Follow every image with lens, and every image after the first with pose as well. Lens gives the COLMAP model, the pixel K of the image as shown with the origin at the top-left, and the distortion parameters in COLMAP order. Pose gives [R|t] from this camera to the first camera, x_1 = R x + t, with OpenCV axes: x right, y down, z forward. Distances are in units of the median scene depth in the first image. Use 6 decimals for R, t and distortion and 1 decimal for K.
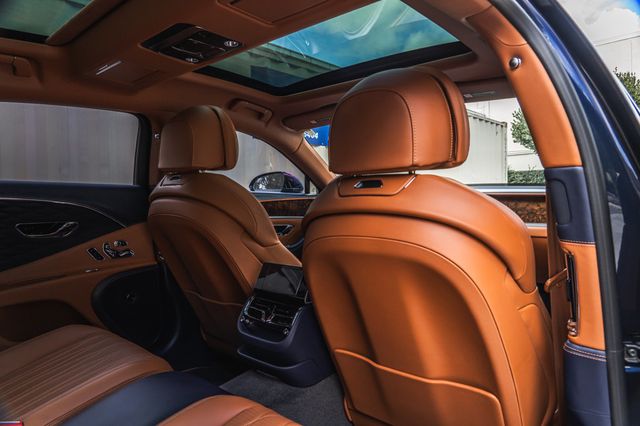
lens RADIAL K [[436.9, 0, 320.0], [0, 436.9, 213.0], [0, 0, 1]] dist [-0.008257, 0.000064]
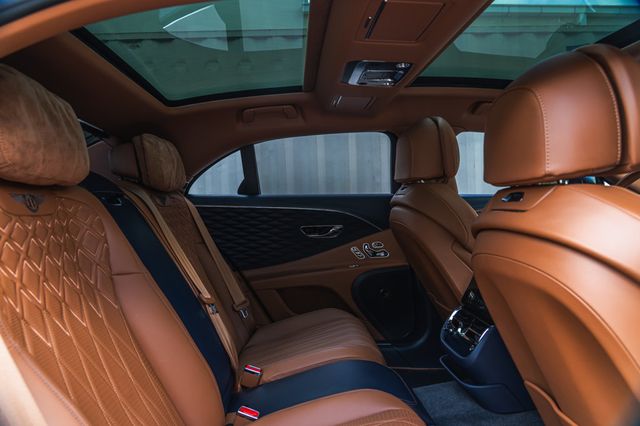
lens RADIAL K [[436.9, 0, 320.0], [0, 436.9, 213.0], [0, 0, 1]] dist [-0.008257, 0.000064]
pose [[0.730081, 0.002550, -0.683356, 0.278550], [0.001986, 0.999981, 0.005854, -0.026395], [0.683358, -0.005631, 0.730062, 0.062147]]
